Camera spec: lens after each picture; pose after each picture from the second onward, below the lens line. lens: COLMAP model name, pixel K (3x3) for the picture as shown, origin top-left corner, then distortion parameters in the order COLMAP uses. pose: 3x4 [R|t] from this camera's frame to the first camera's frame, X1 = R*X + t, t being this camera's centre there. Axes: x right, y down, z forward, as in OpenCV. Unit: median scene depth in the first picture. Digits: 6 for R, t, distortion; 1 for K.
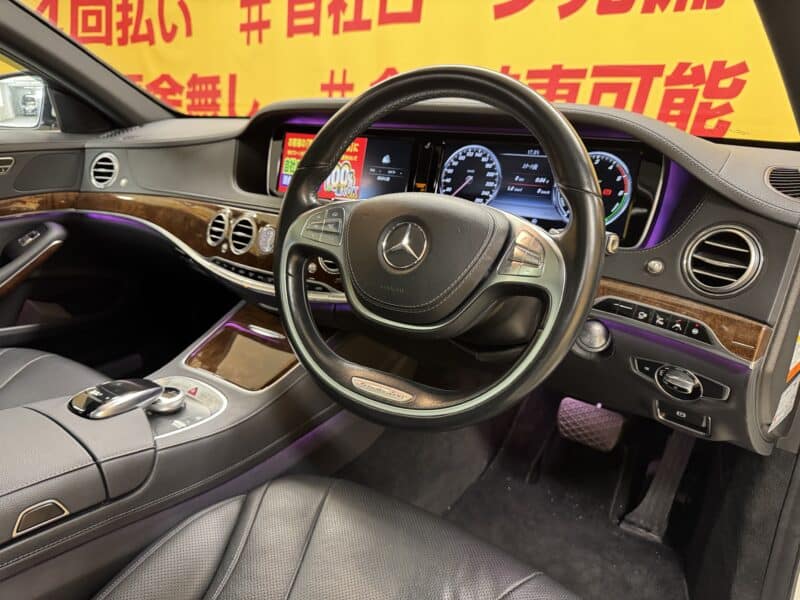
lens RADIAL K [[576.8, 0, 395.2], [0, 576.8, 301.6], [0, 0, 1]] dist [0.057788, -0.092546]
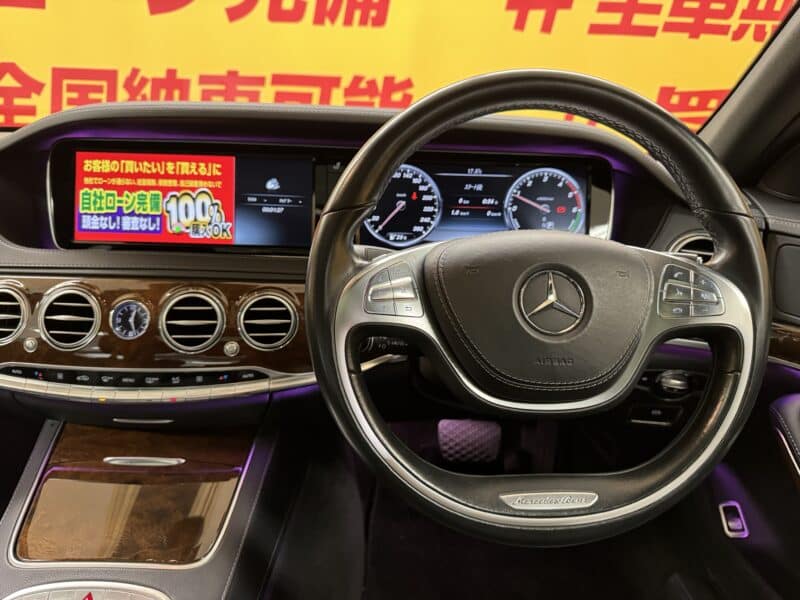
lens RADIAL K [[584.6, 0, 400.0], [0, 584.6, 300.0], [0, 0, 1]] dist [0.094756, -0.198993]
pose [[0.788819, -0.165941, 0.591800, -0.362399], [0.176121, 0.983513, 0.041024, -0.099844], [-0.588851, 0.071868, 0.805040, 0.292749]]
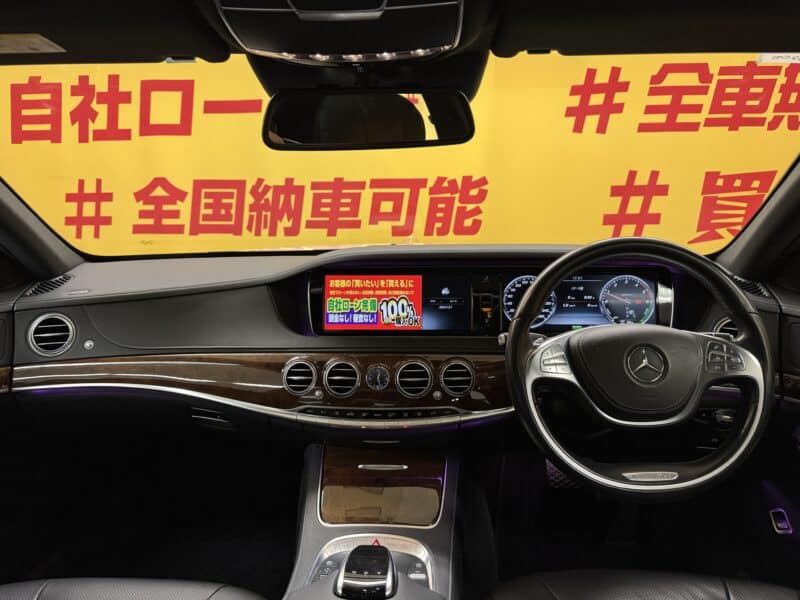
lens RADIAL K [[576.8, 0, 395.2], [0, 576.8, 301.6], [0, 0, 1]] dist [0.057788, -0.092546]
pose [[0.839876, -0.125723, 0.528017, -0.726666], [0.196811, 0.977140, -0.080391, -0.149930], [-0.505839, 0.171438, 0.845420, 0.054831]]
